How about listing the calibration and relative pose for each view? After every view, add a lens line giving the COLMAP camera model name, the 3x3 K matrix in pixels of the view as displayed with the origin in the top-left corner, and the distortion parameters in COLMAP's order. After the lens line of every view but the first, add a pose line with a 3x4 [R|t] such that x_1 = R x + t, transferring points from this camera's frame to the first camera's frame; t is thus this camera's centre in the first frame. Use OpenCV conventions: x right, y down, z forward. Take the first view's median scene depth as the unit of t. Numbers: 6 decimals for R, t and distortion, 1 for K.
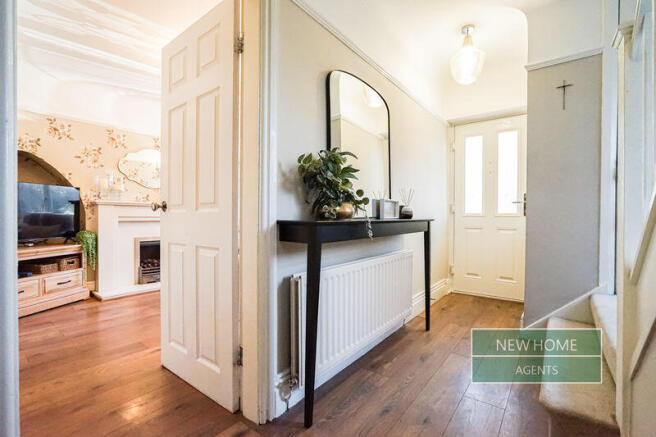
lens RADIAL K [[302.5, 0, 333.1], [0, 302.5, 219.2], [0, 0, 1]] dist [-0.017702, 0.005718]
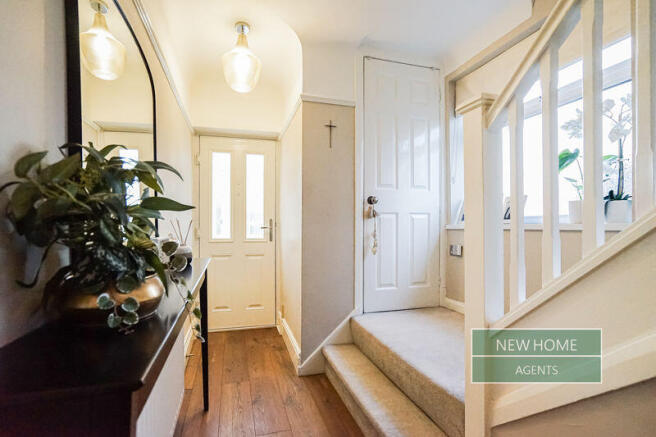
lens RADIAL K [[302.5, 0, 319.0], [0, 302.5, 228.5], [0, 0, 1]] dist [-0.017702, 0.005718]
pose [[0.610568, -0.008137, 0.791922, -0.091115], [0.007040, 0.999963, 0.004847, -0.073618], [-0.791932, 0.002616, 0.610603, 0.321304]]
